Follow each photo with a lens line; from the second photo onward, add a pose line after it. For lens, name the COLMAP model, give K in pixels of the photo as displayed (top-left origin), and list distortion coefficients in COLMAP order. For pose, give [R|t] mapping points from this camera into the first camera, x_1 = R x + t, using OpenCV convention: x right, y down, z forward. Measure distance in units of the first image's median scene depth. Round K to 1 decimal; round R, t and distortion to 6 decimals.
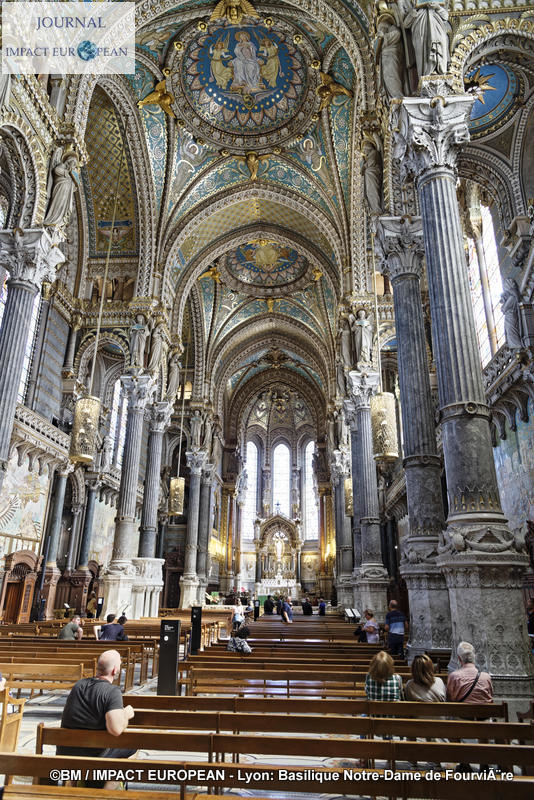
lens RADIAL K [[525.4, 0, 268.5], [0, 525.4, 408.0], [0, 0, 1]] dist [-0.013885, -0.000952]
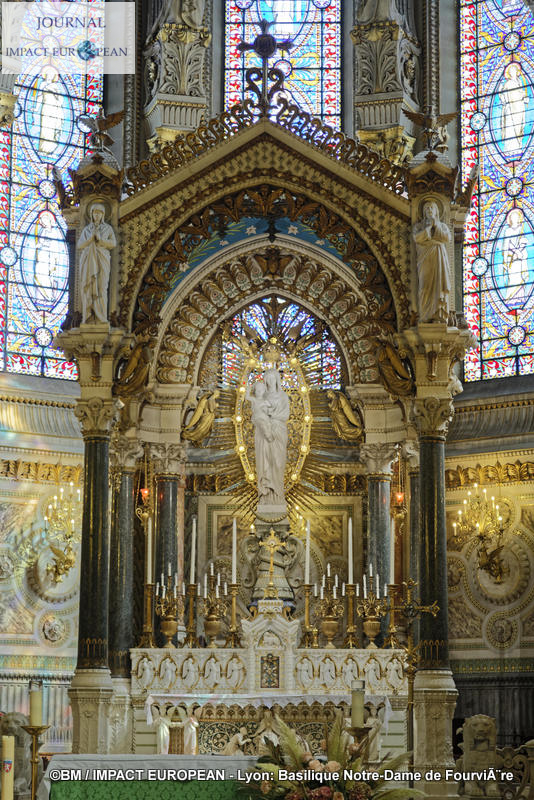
lens RADIAL K [[1945.4, 0, 267.1], [0, 1945.4, 424.5], [0, 0, 1]] dist [0.045220, 0.160126]
pose [[0.999432, -0.002847, 0.033579, 0.003186], [-0.002900, 0.985461, 0.169879, 0.185724], [-0.033574, -0.169880, 0.984893, 0.524309]]
